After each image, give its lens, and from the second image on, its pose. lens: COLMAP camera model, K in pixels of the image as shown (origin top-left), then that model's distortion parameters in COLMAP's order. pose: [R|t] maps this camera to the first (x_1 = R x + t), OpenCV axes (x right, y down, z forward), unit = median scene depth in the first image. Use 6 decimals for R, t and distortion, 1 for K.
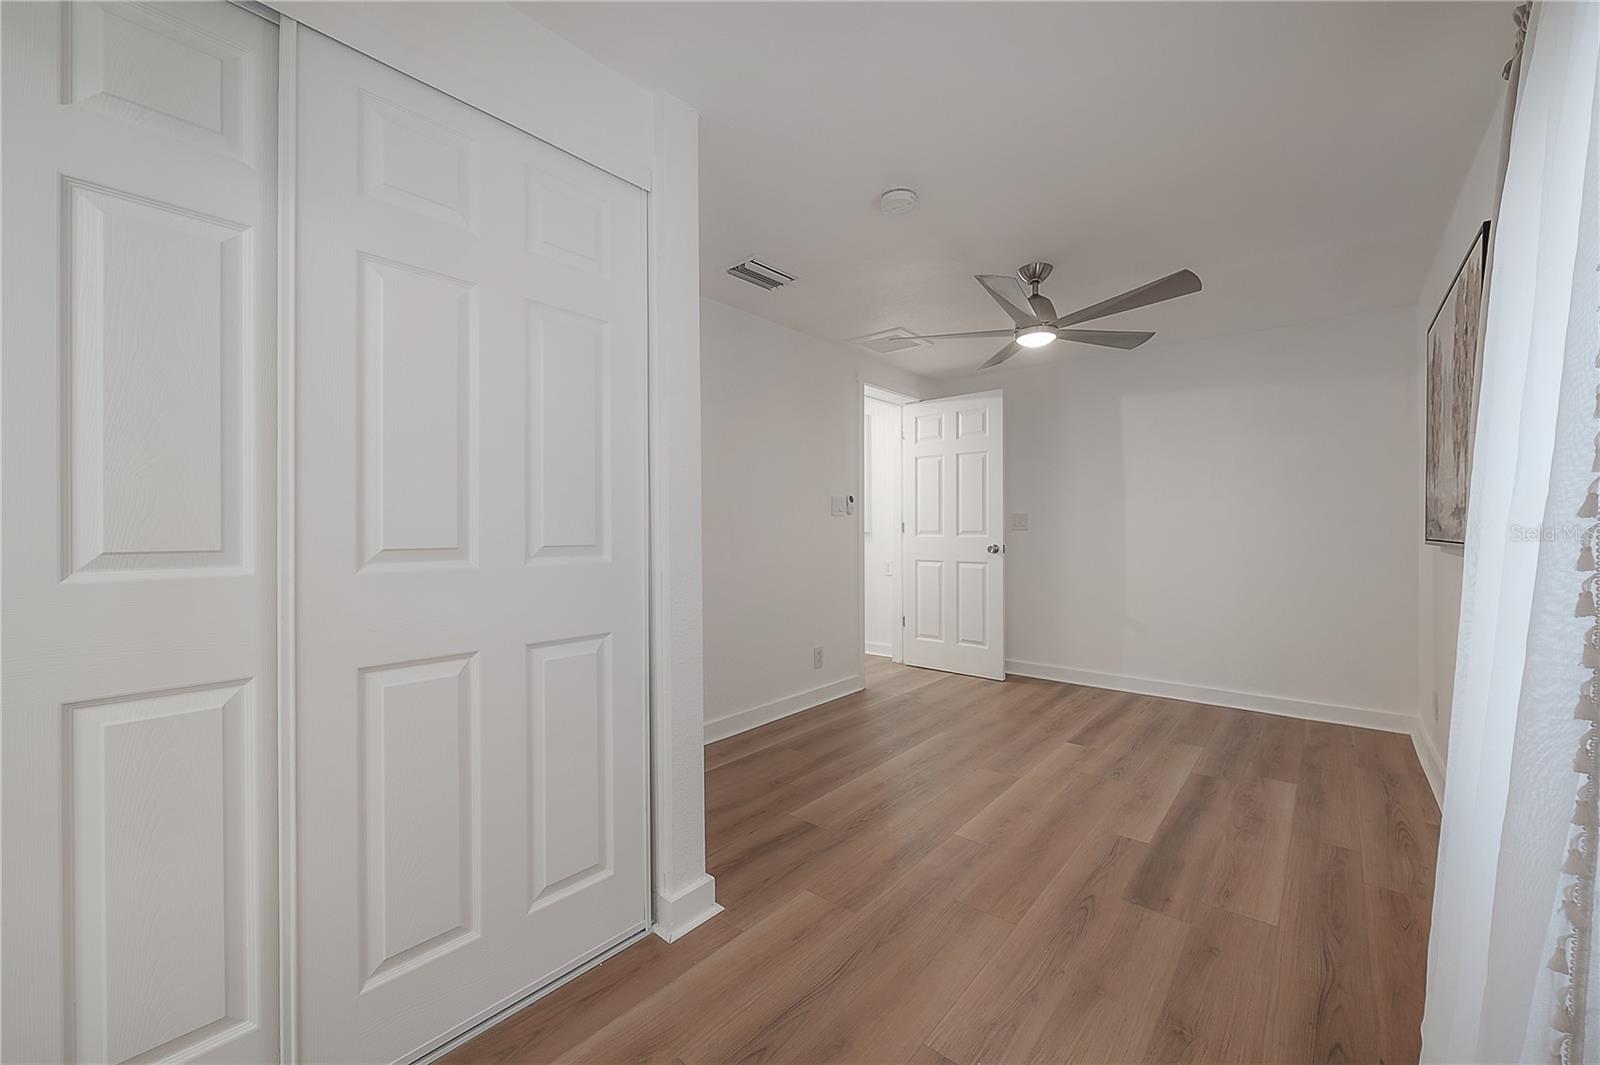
lens RADIAL K [[654.6, 0, 800.0], [0, 654.6, 532.5], [0, 0, 1]] dist [-0.001540, -0.000011]
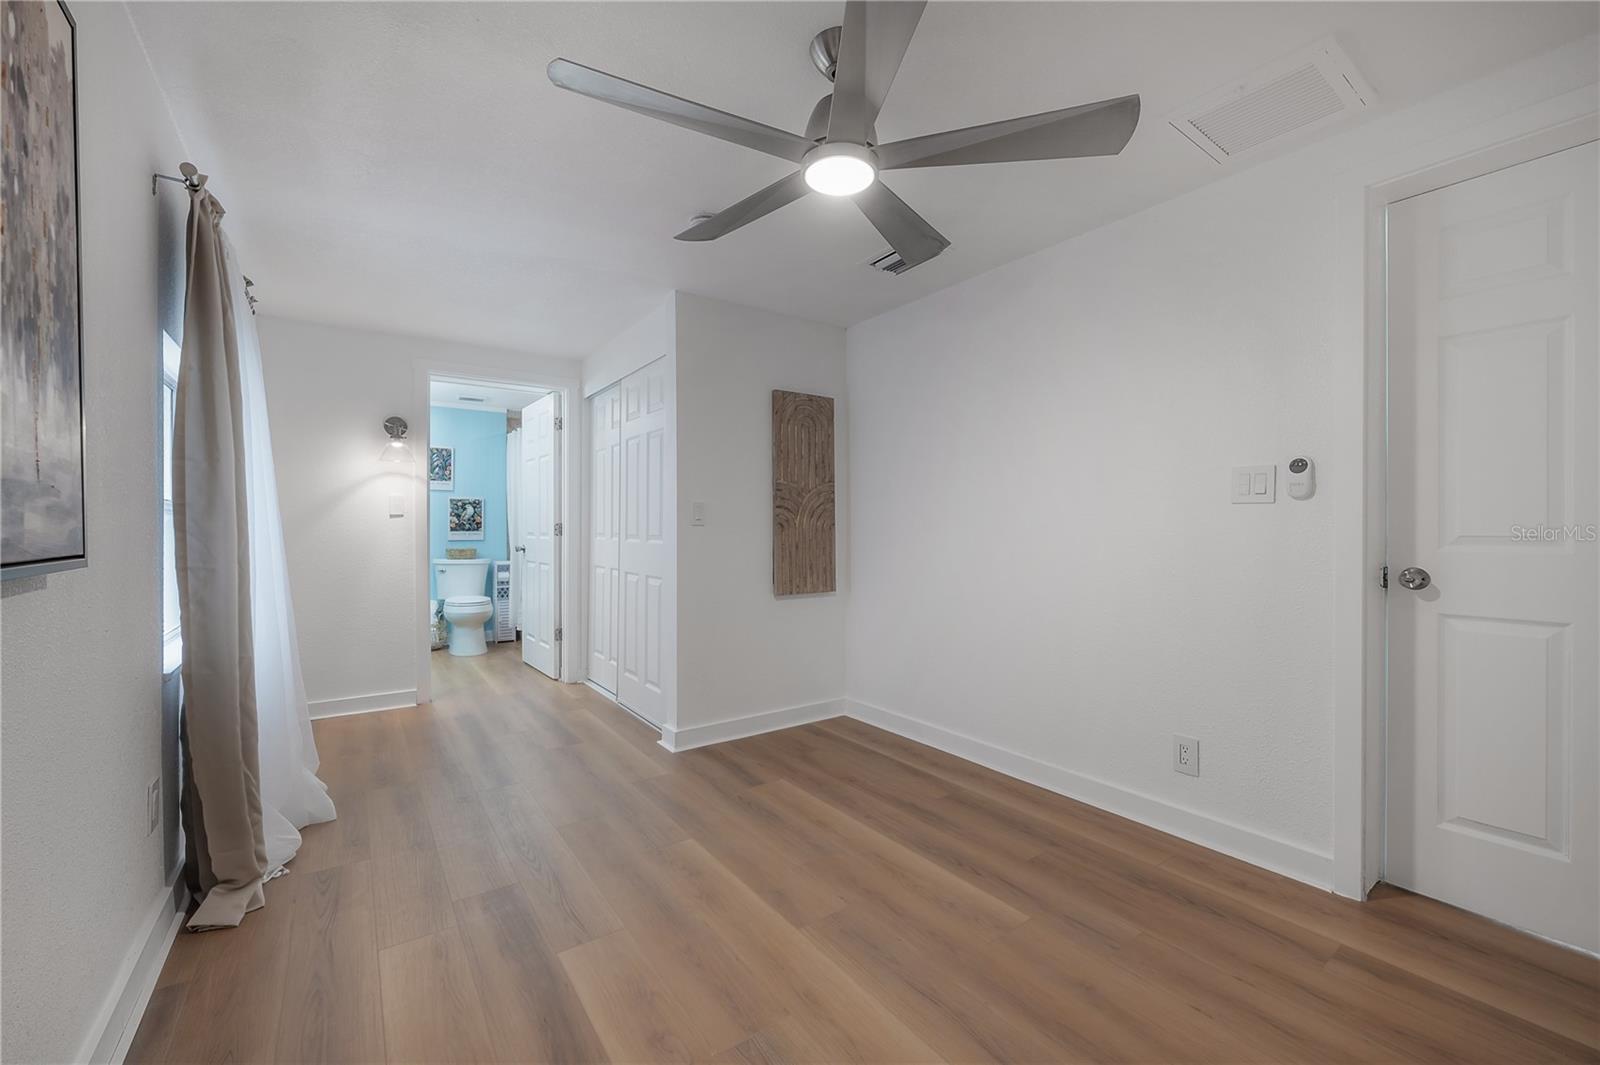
lens RADIAL K [[654.6, 0, 800.0], [0, 654.6, 532.5], [0, 0, 1]] dist [-0.001540, -0.000011]
pose [[-0.280605, 0.002242, -0.959821, 0.977649], [-0.009056, 0.999947, 0.004984, -0.003778], [0.959781, 0.010091, -0.280570, 1.231509]]
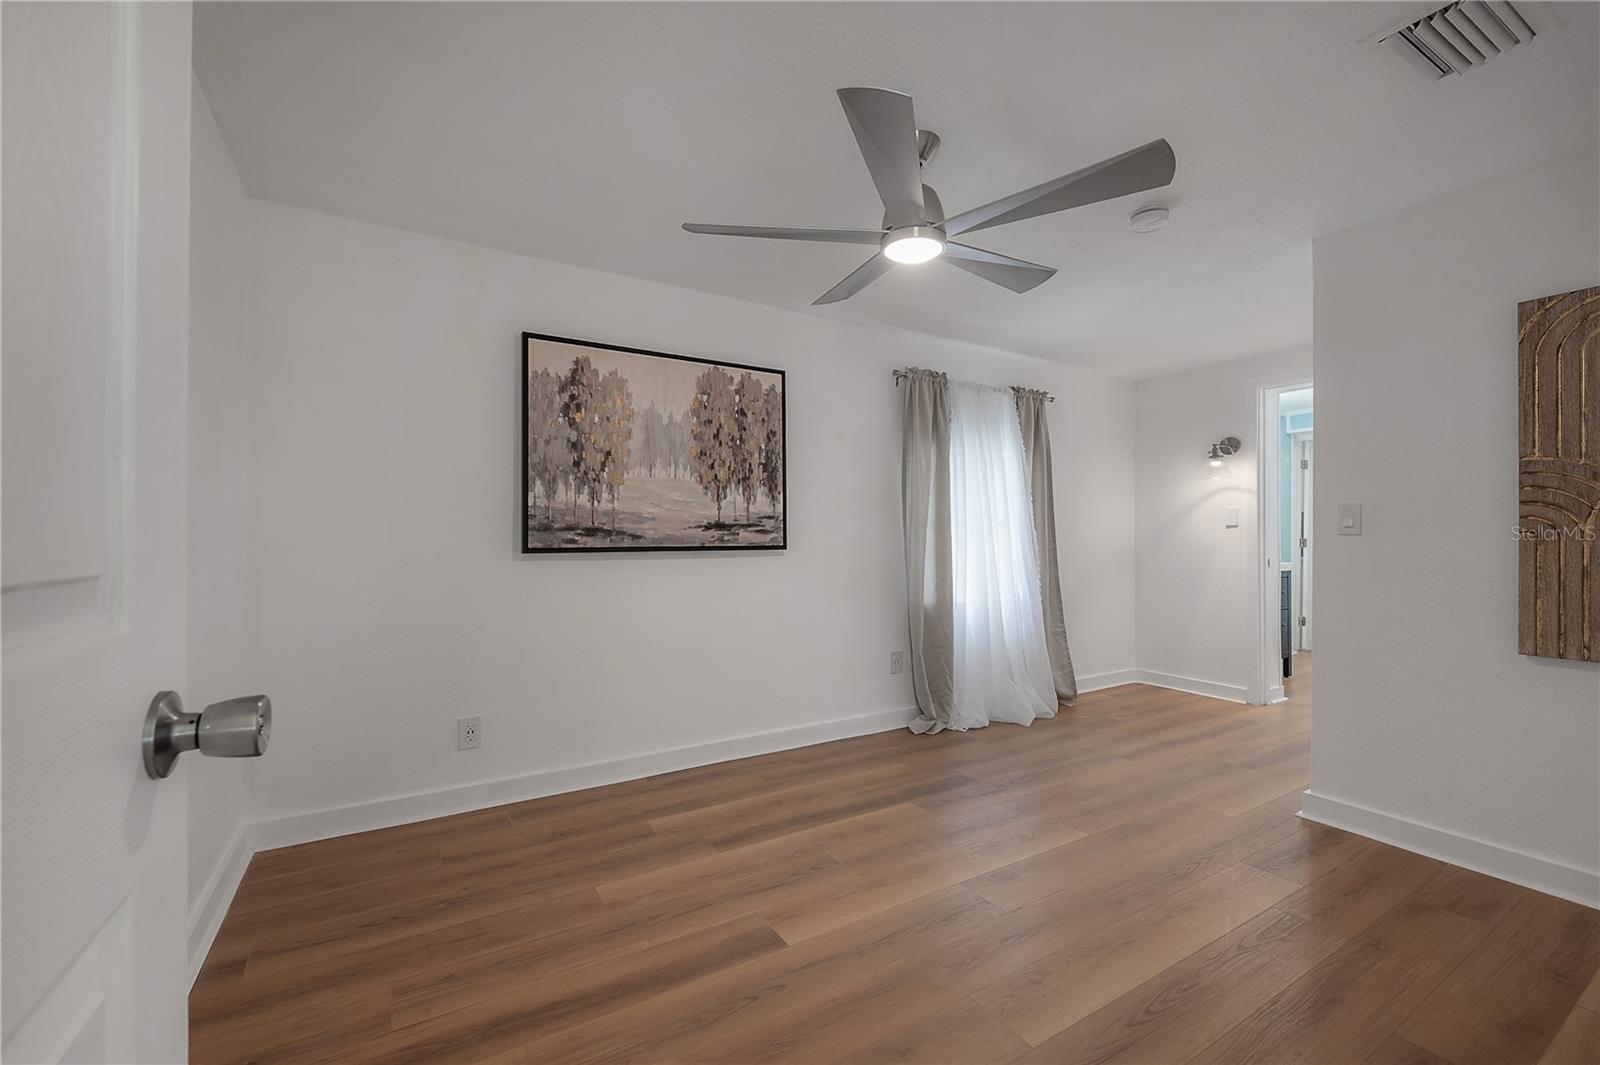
lens RADIAL K [[633.0, 0, 800.0], [0, 633.0, 532.5], [0, 0, 1]] dist [-0.000224, -0.000052]
pose [[-0.938211, -0.004423, 0.346036, 0.274702], [-0.003278, 0.999987, 0.003894, -0.013013], [-0.346049, 0.002519, -0.938213, 1.799903]]
